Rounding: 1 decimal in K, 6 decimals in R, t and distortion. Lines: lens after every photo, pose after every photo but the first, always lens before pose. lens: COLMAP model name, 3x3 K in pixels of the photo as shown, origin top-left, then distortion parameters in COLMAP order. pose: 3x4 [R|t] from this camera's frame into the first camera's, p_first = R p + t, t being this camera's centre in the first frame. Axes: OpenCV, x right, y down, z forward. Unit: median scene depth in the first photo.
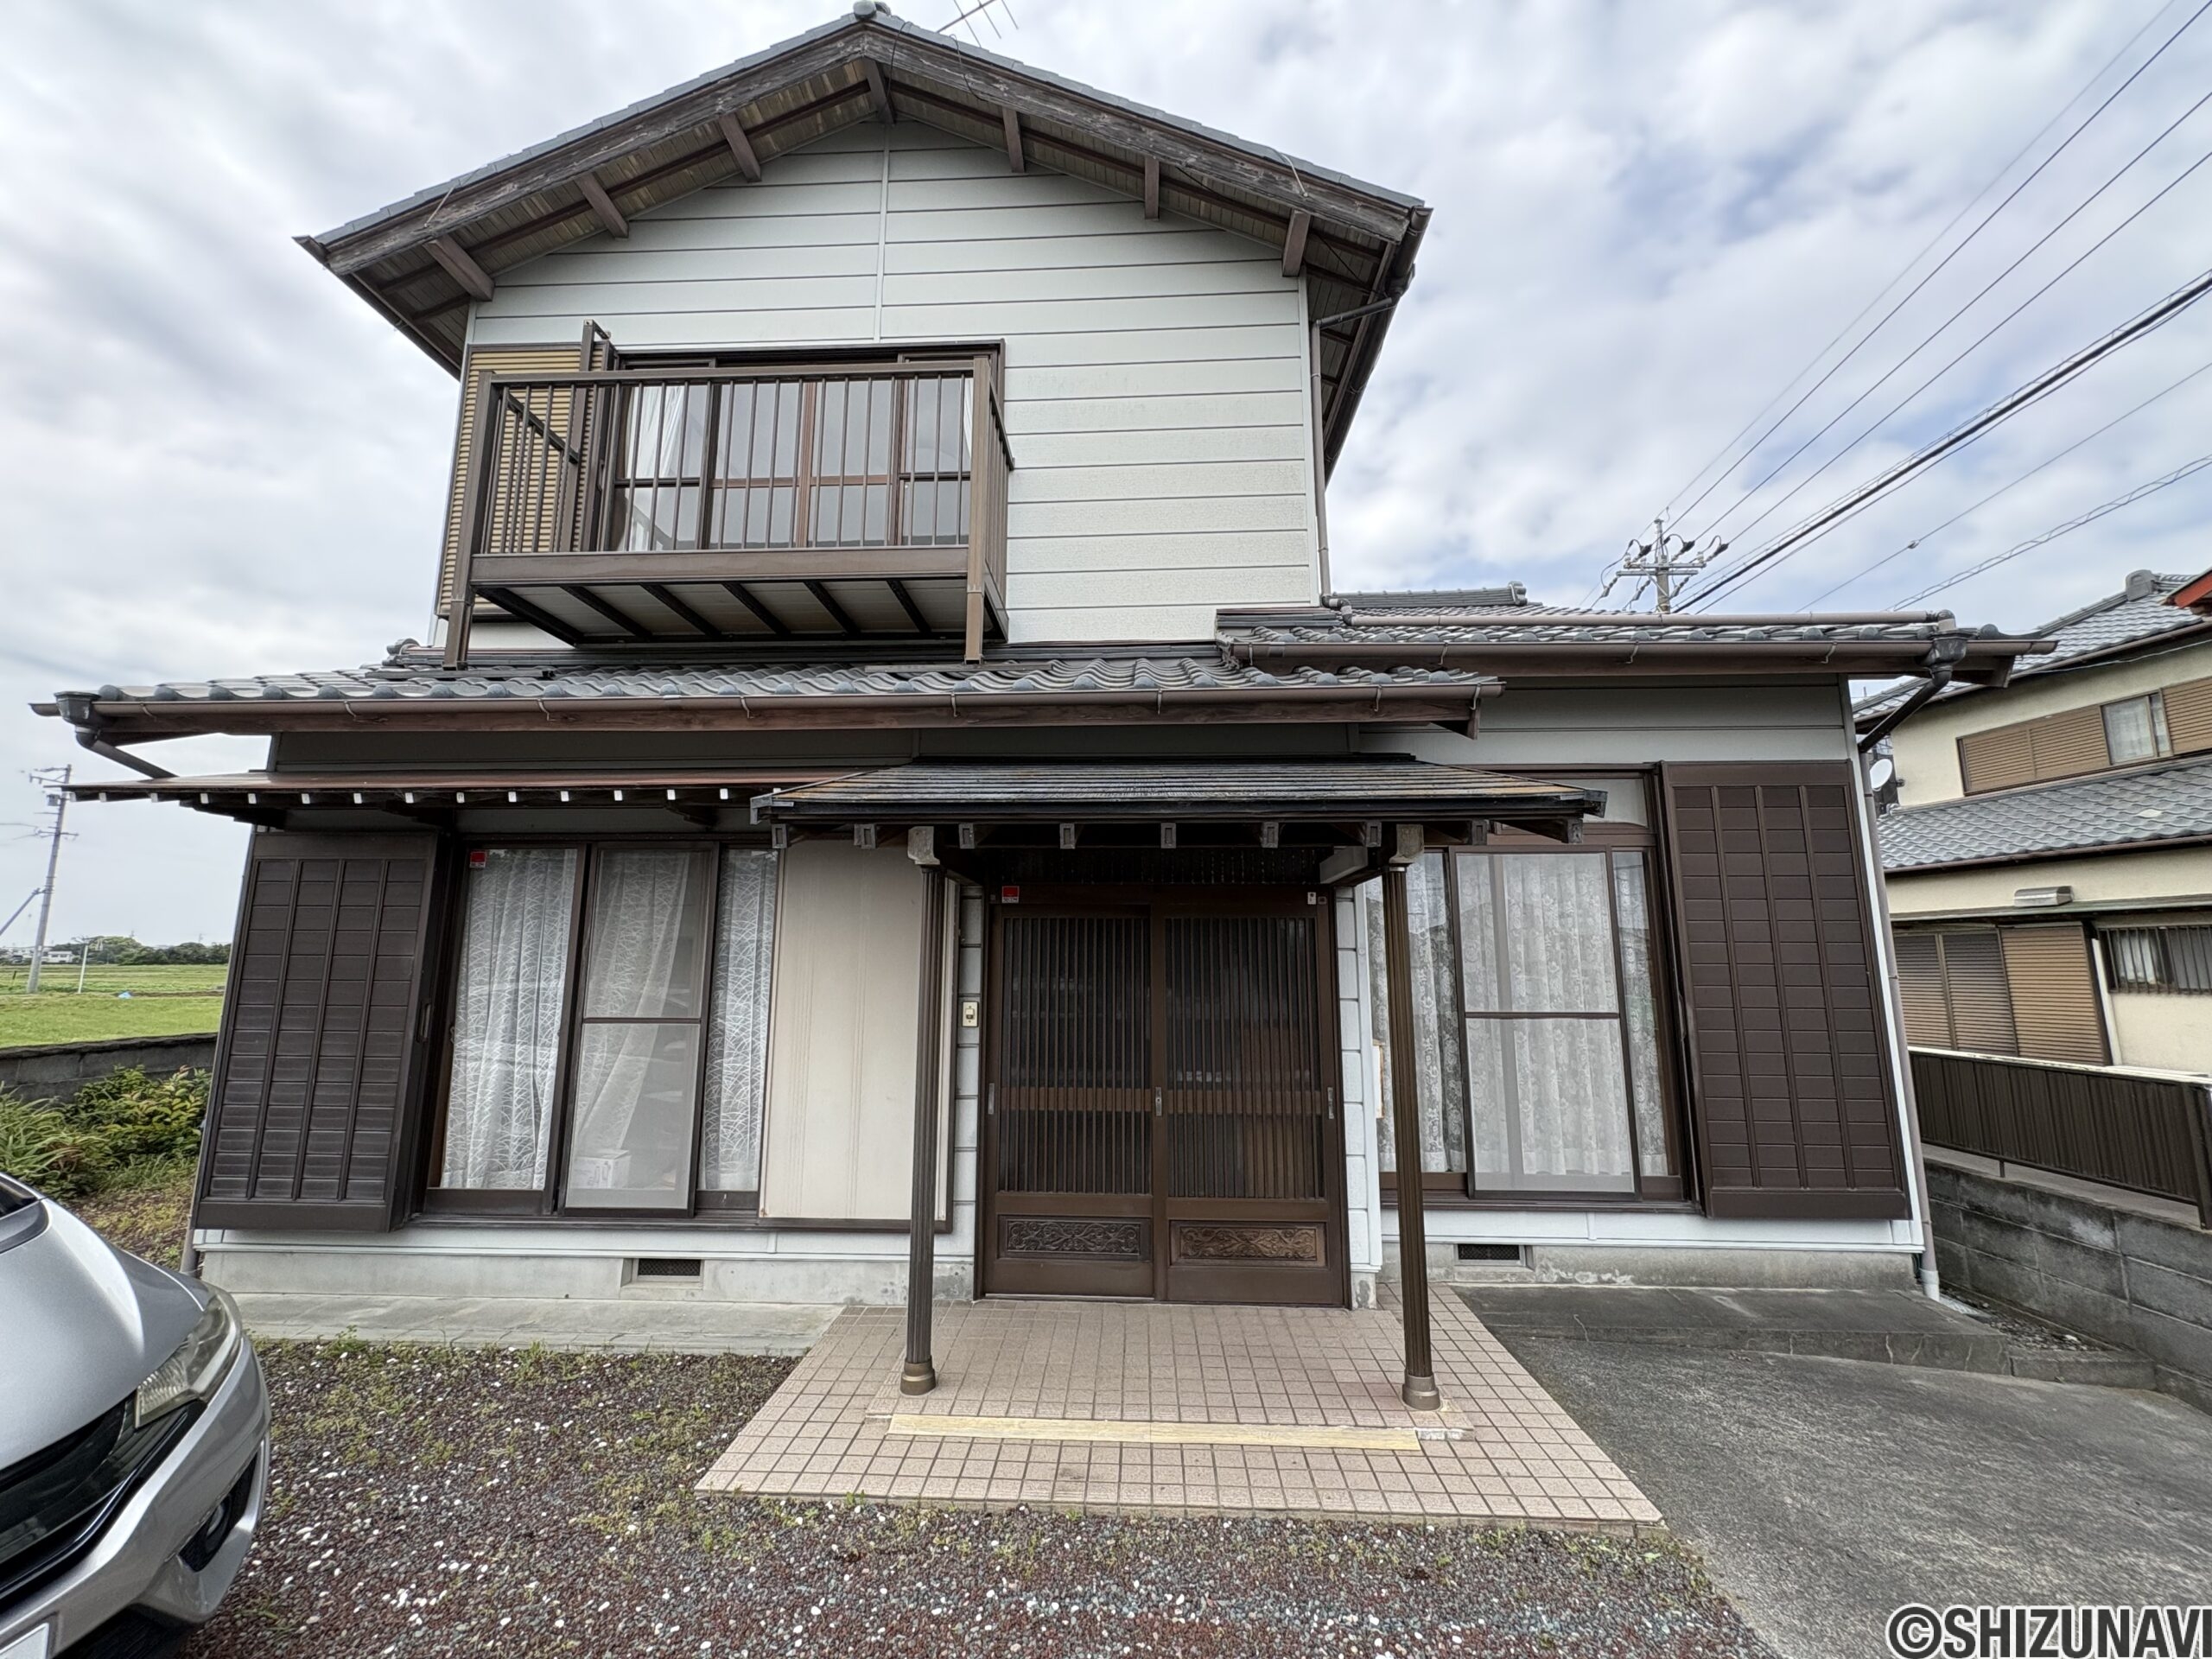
lens RADIAL K [[880.1, 0, 1104.5], [0, 880.1, 833.1], [0, 0, 1]] dist [0.000162, 0.000498]
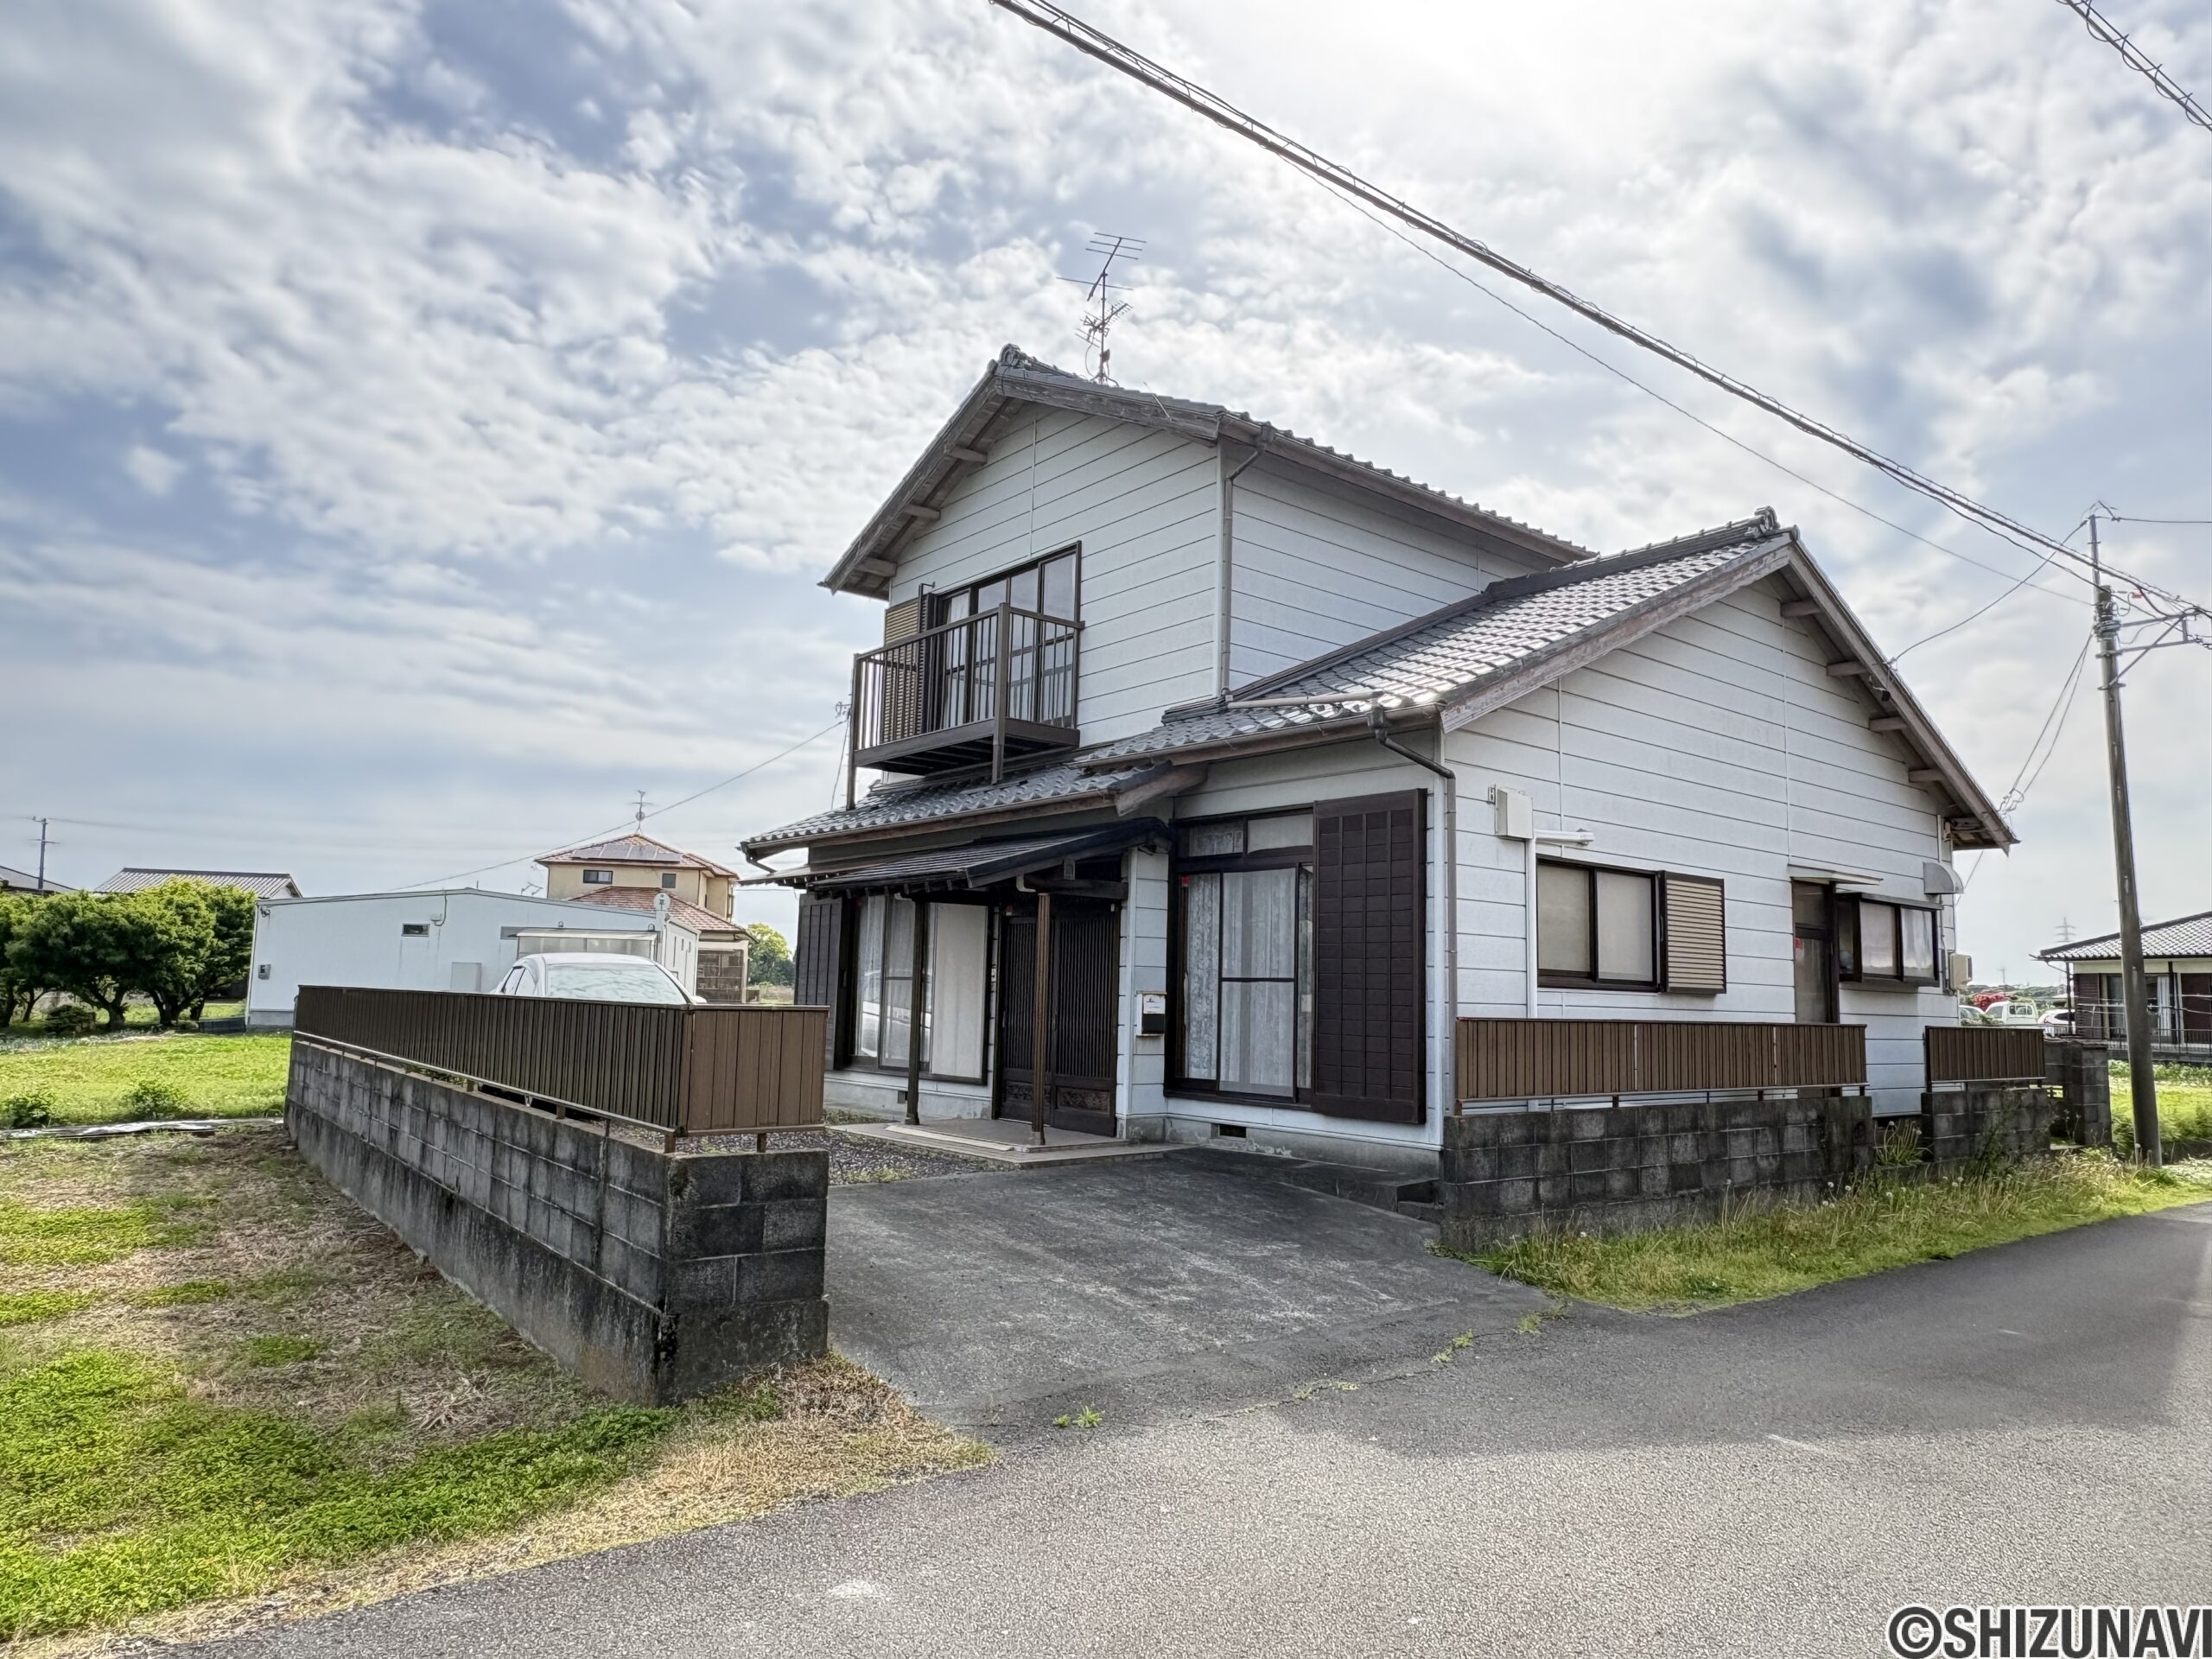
lens RADIAL K [[1431.1, 0, 1106.0], [0, 1431.1, 829.5], [0, 0, 1]] dist [-0.002258, 0.000672]
pose [[0.666802, -0.074548, -0.741497, 1.783741], [0.090487, 0.995721, -0.018735, -0.019722], [0.739721, -0.054603, 0.670695, -0.666458]]
